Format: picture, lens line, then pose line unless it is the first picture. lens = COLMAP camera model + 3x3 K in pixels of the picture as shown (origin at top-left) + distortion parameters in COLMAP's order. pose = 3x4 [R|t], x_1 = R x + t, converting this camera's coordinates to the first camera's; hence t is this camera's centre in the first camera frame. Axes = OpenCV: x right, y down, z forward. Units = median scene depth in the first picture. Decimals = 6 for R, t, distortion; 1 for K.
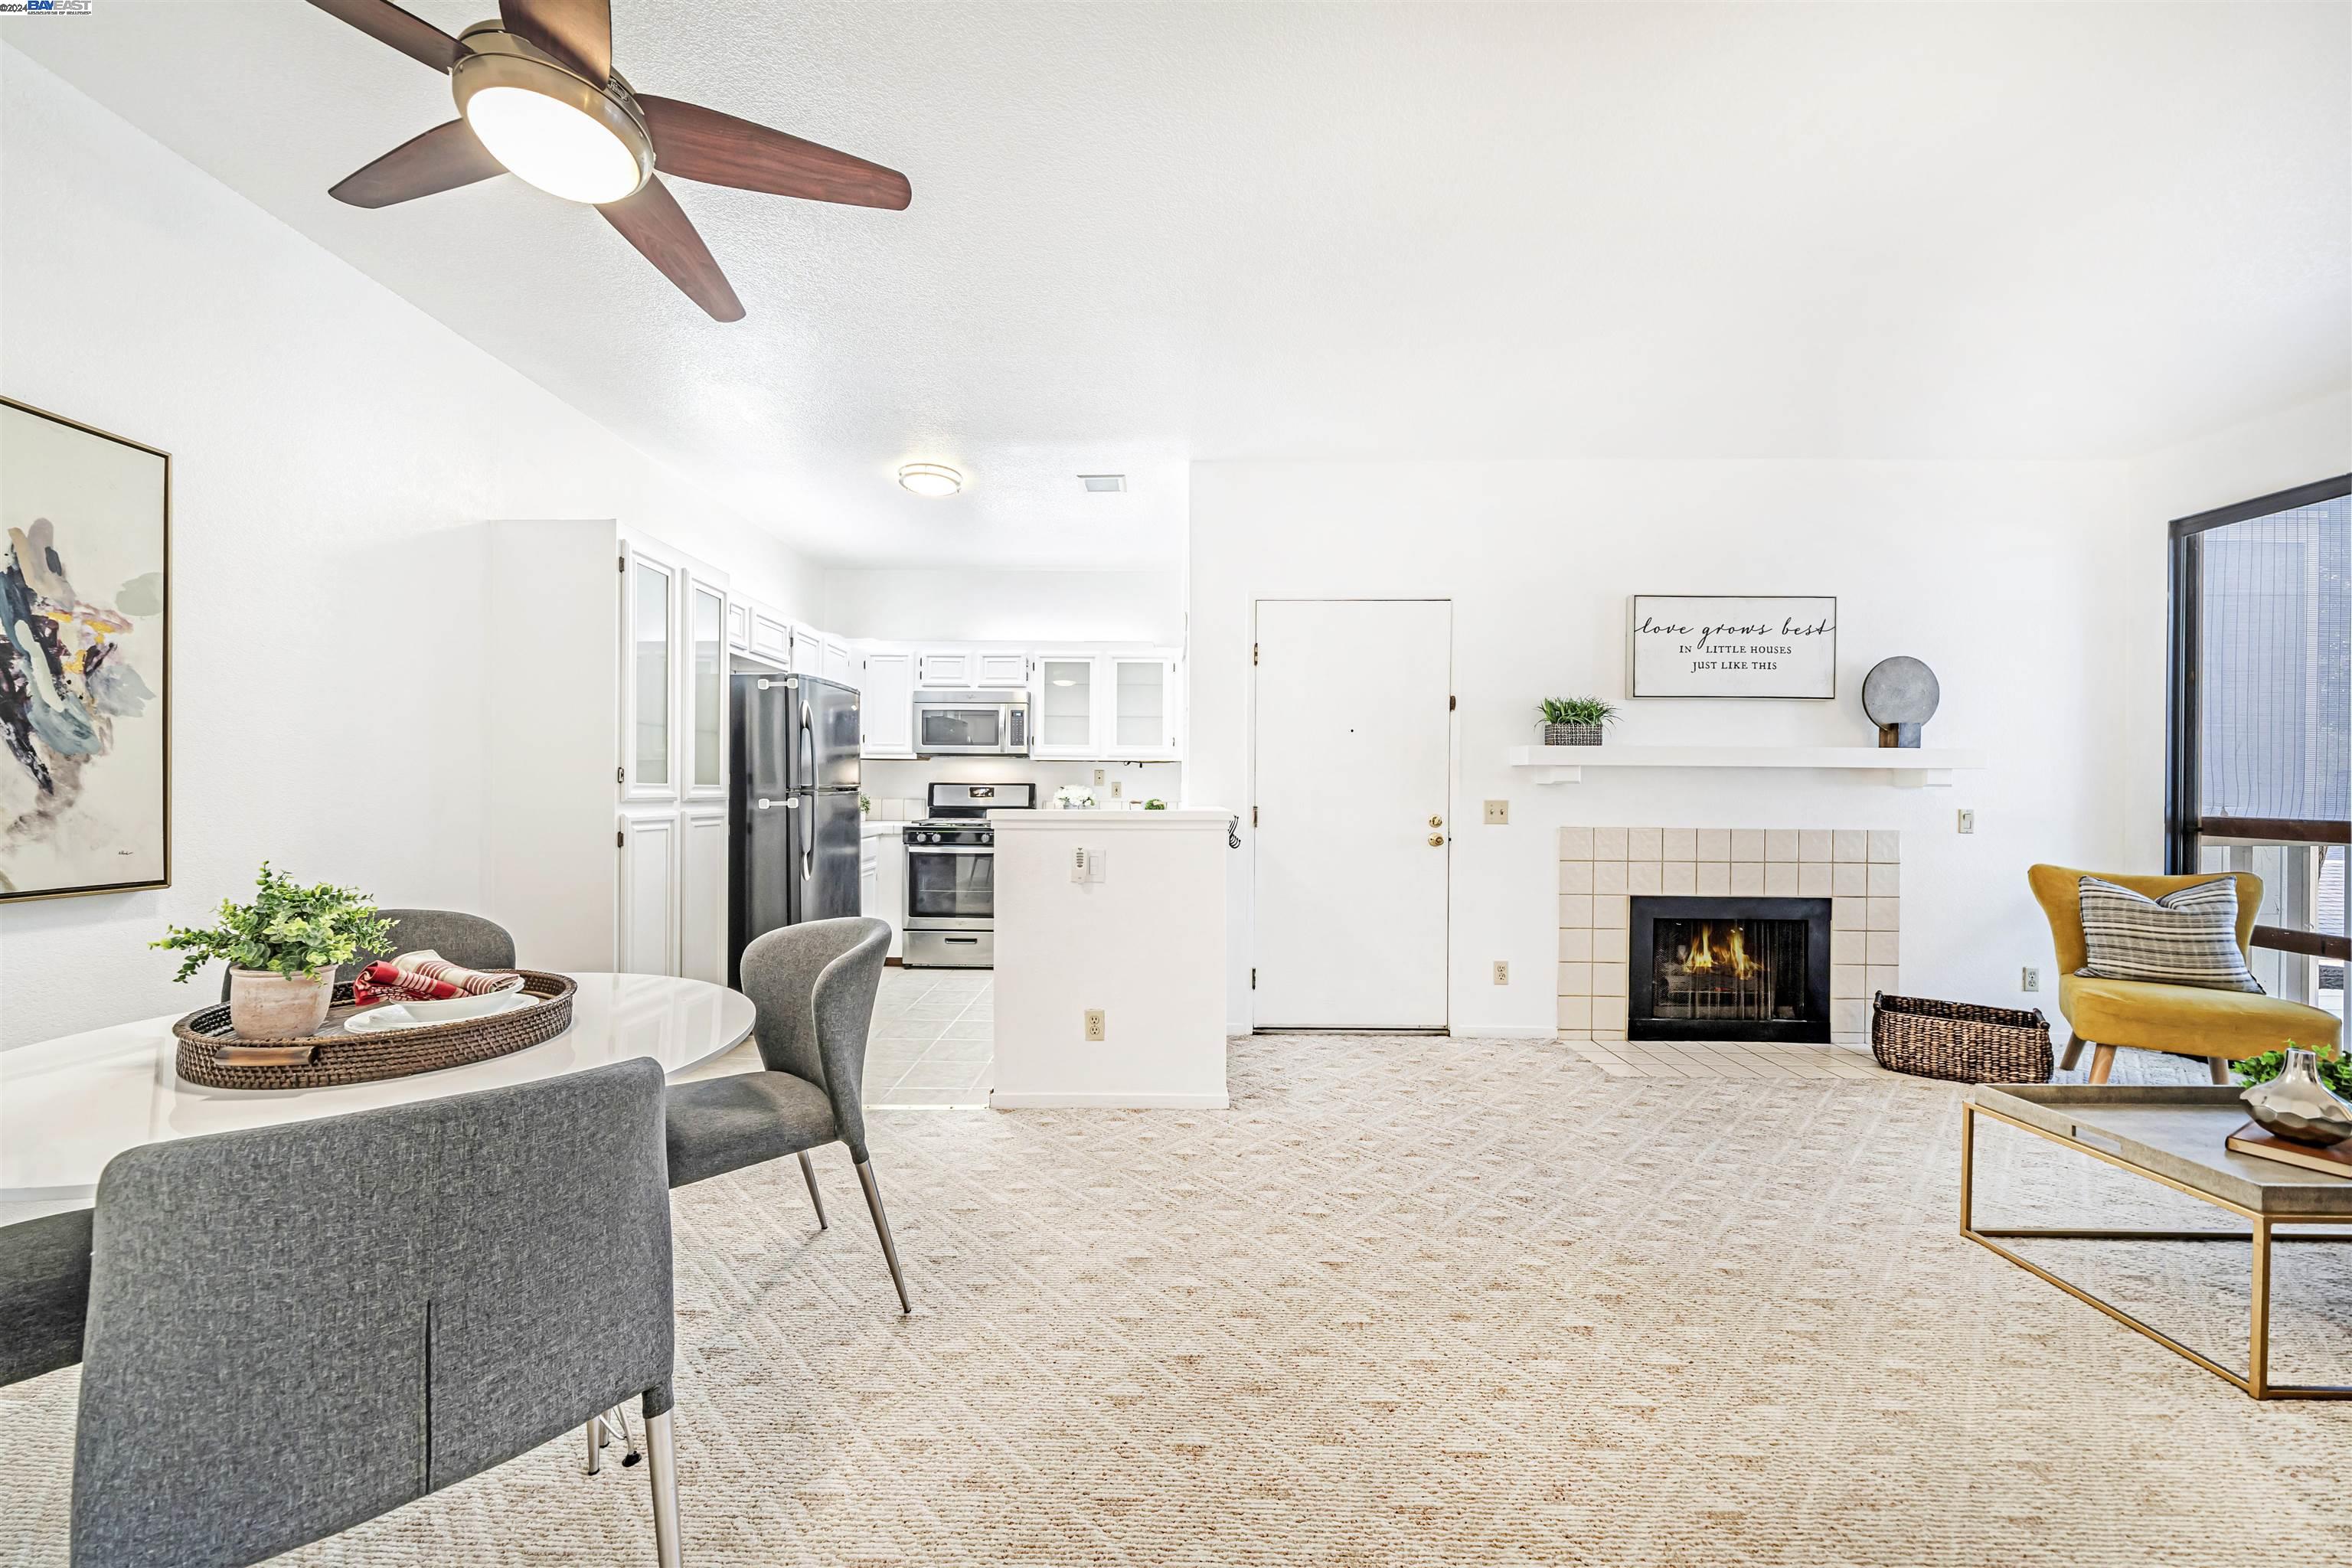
lens RADIAL K [[823.4, 0, 1154.1], [0, 823.4, 790.3], [0, 0, 1]] dist [-0.002474, -0.000014]
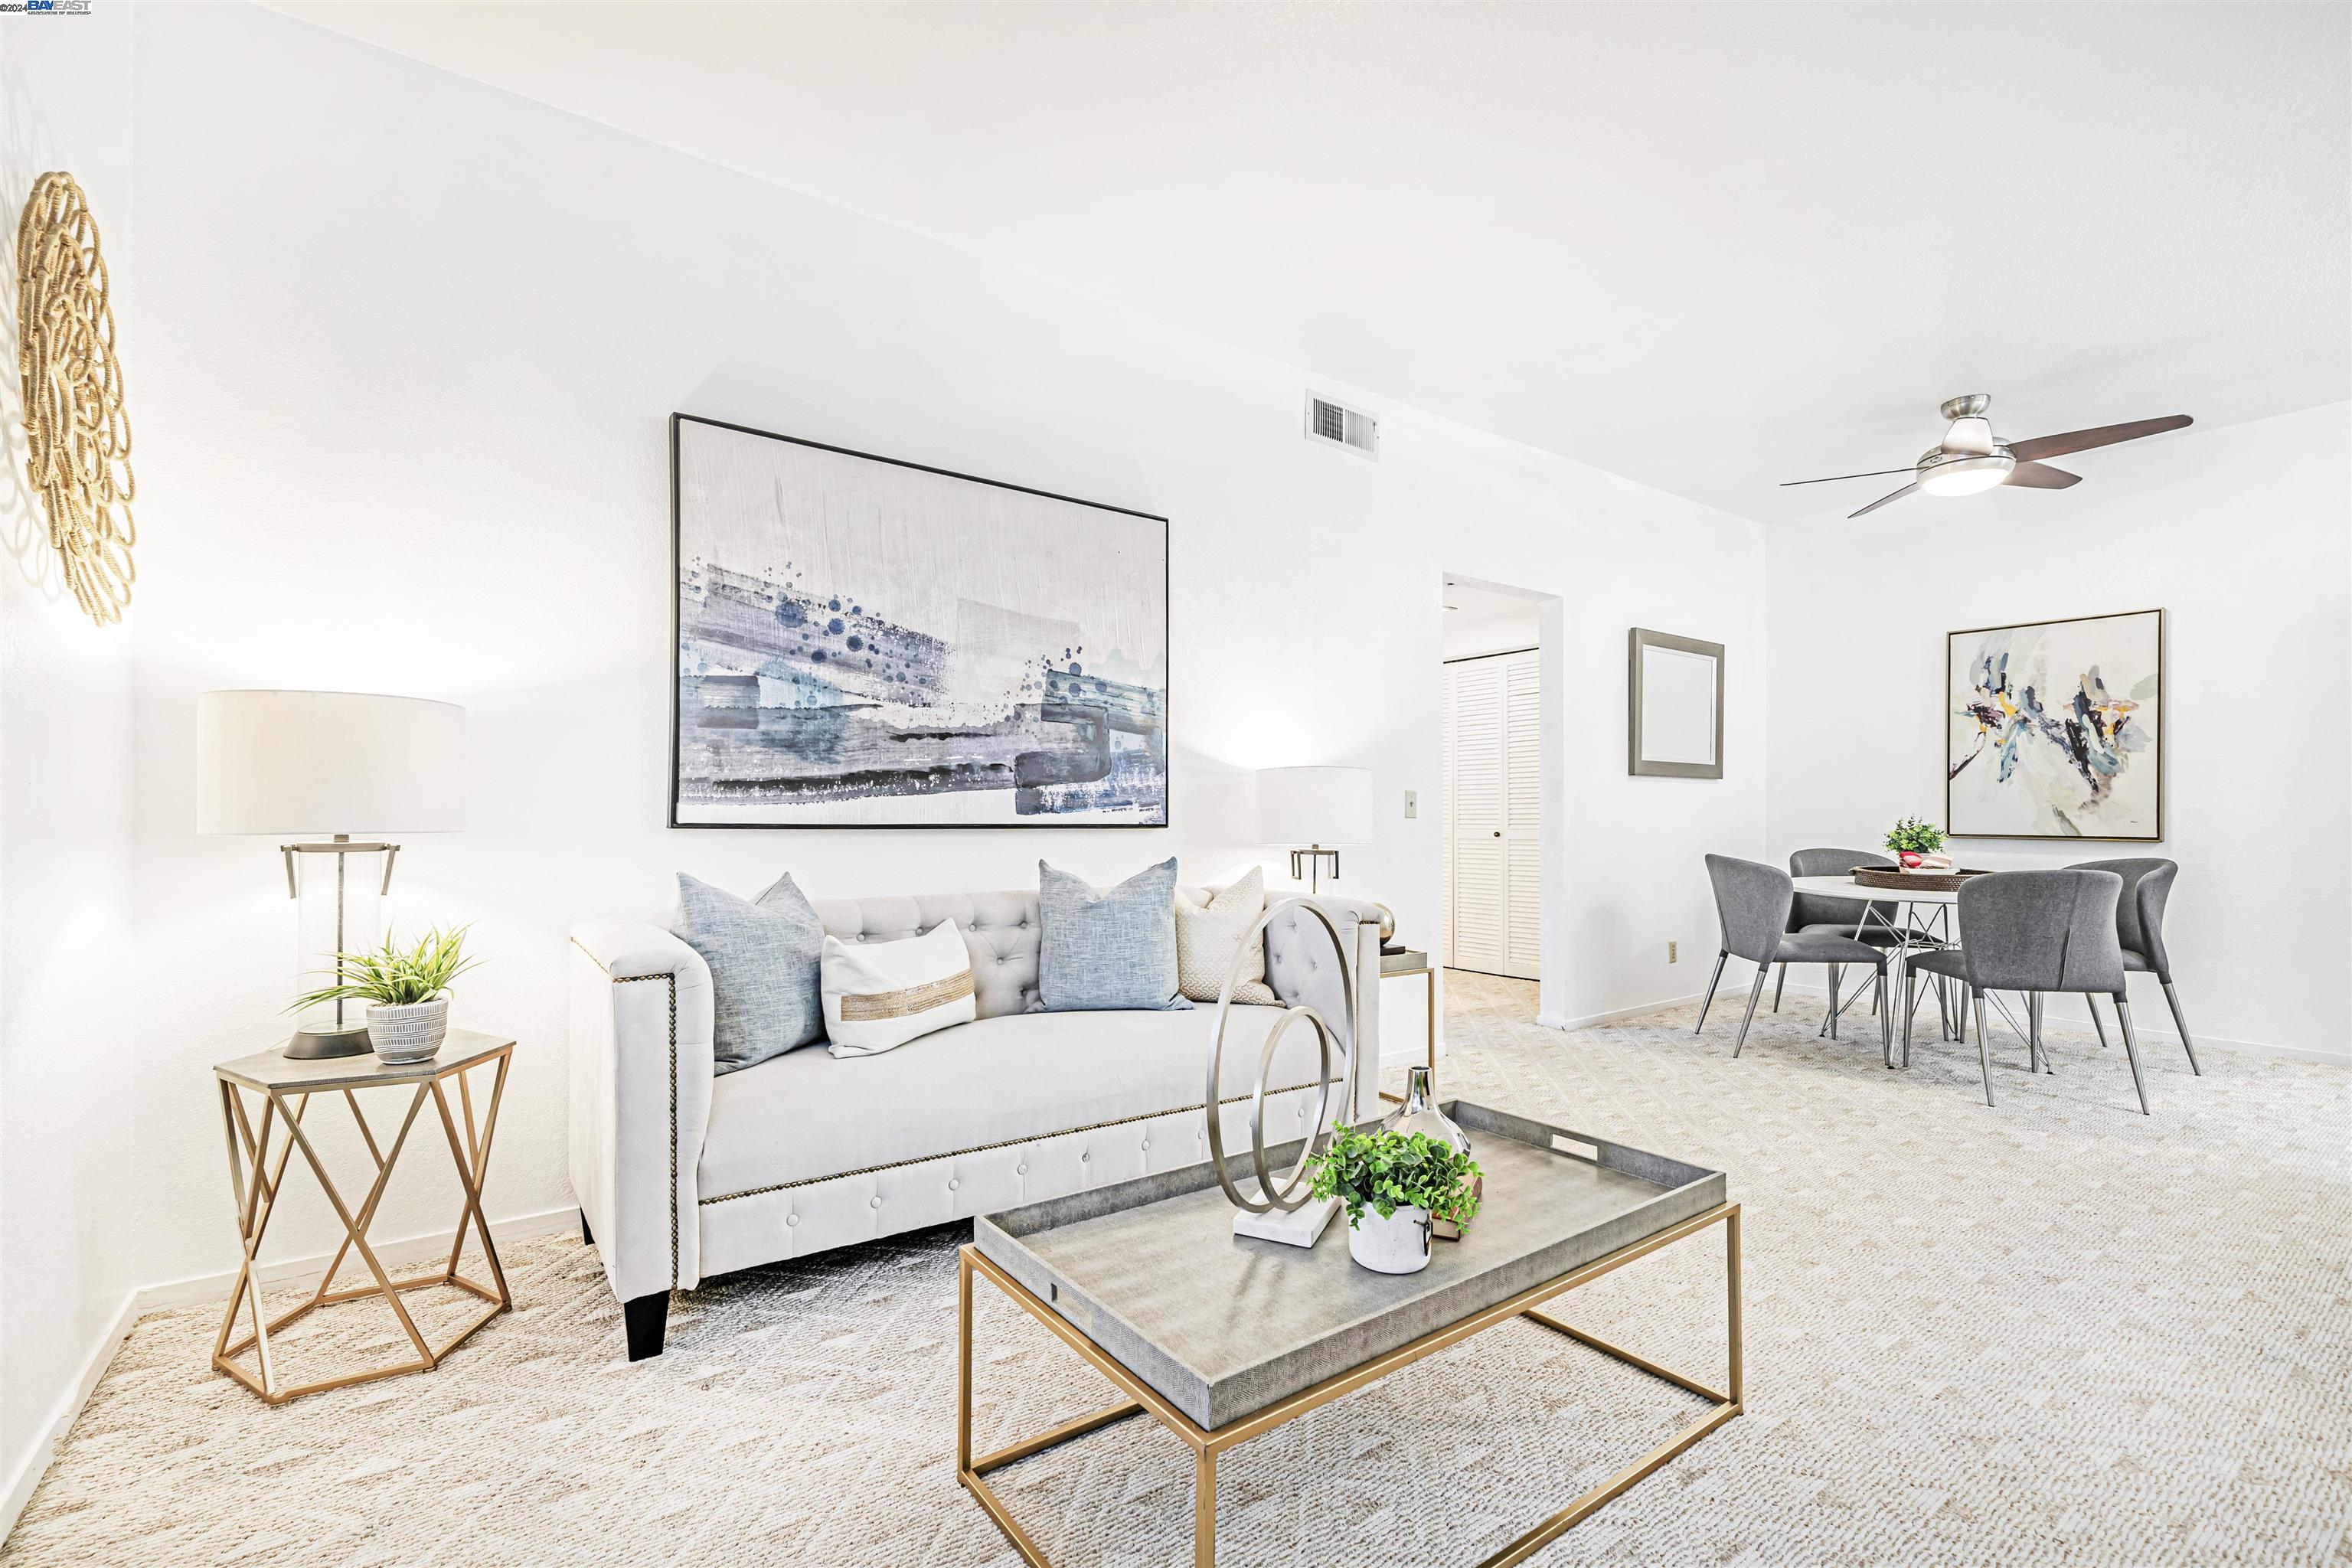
lens RADIAL K [[1023.9, 0, 1122.8], [0, 1023.9, 819.3], [0, 0, 1]] dist [-0.005129, -0.000526]
pose [[-0.816199, -0.005966, -0.577740, 1.129805], [-0.006817, 0.999977, -0.000695, 0.047190], [0.577731, 0.003371, -0.816220, 0.838836]]
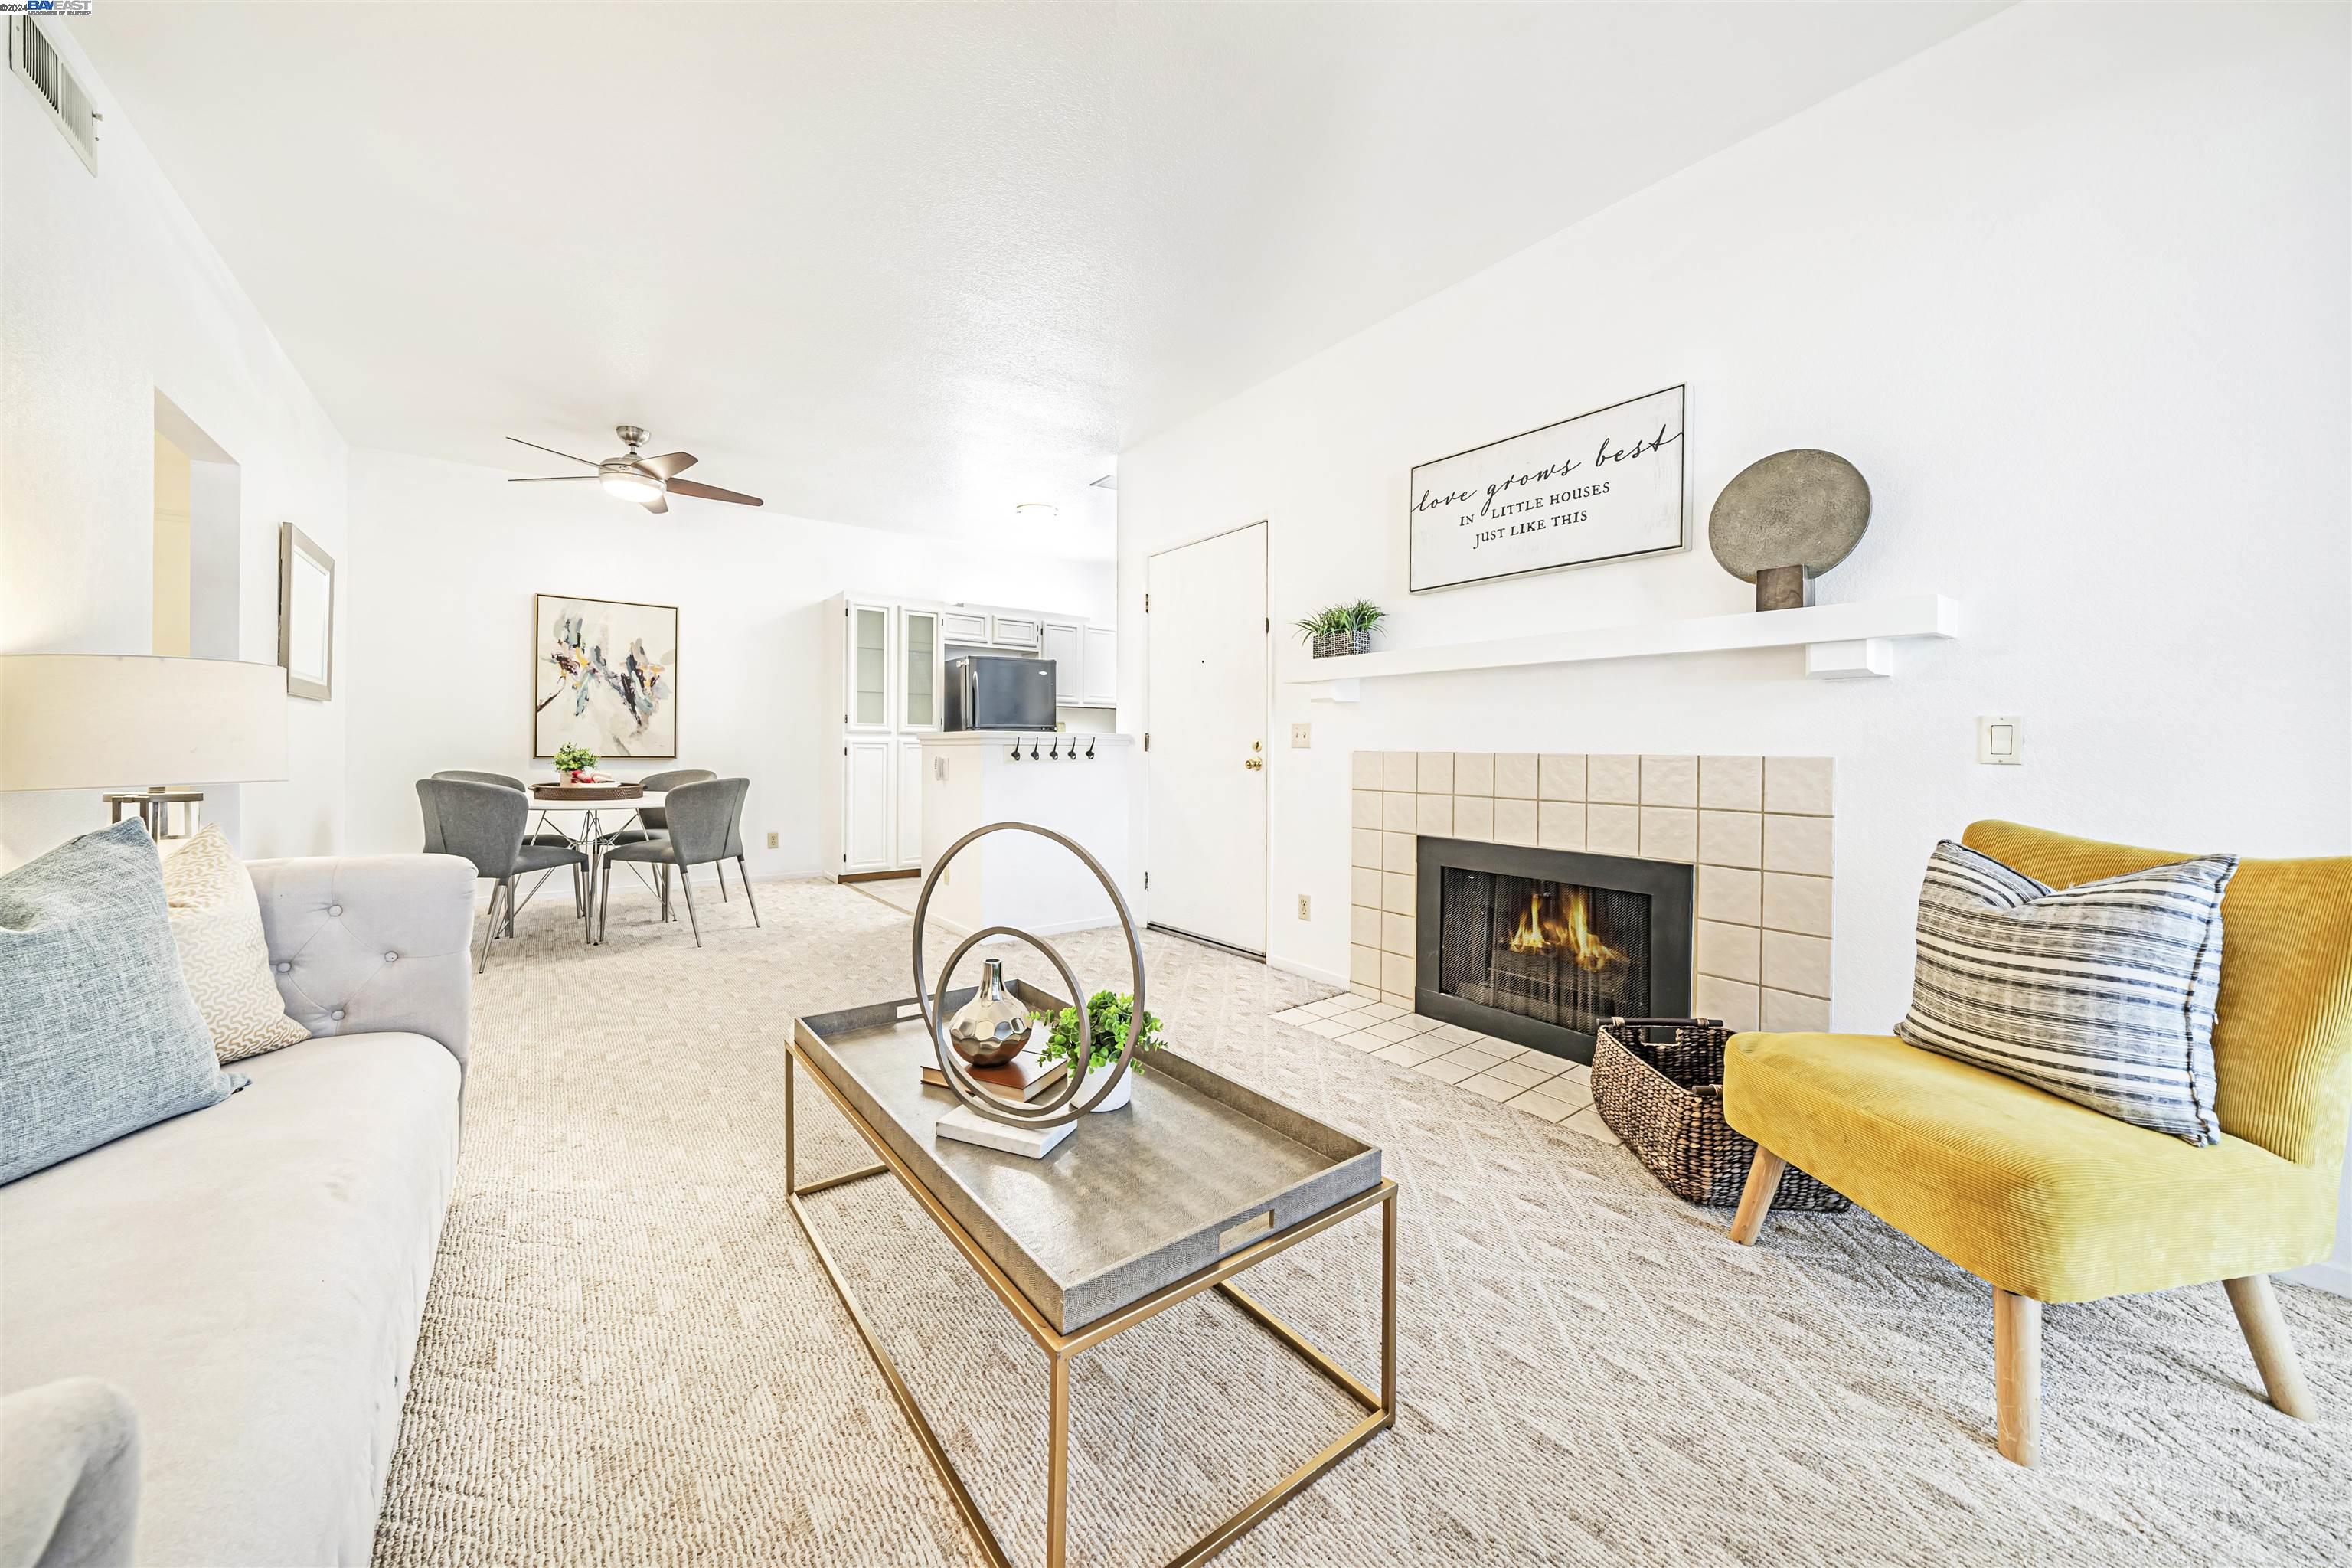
lens RADIAL K [[823.4, 0, 1145.9], [0, 823.4, 746.8], [0, 0, 1]] dist [-0.002474, -0.000014]
pose [[0.604825, -0.002861, -0.796353, 1.143056], [-0.002133, 0.999984, -0.005212, 0.048542], [0.796355, 0.004851, 0.604810, 0.312440]]
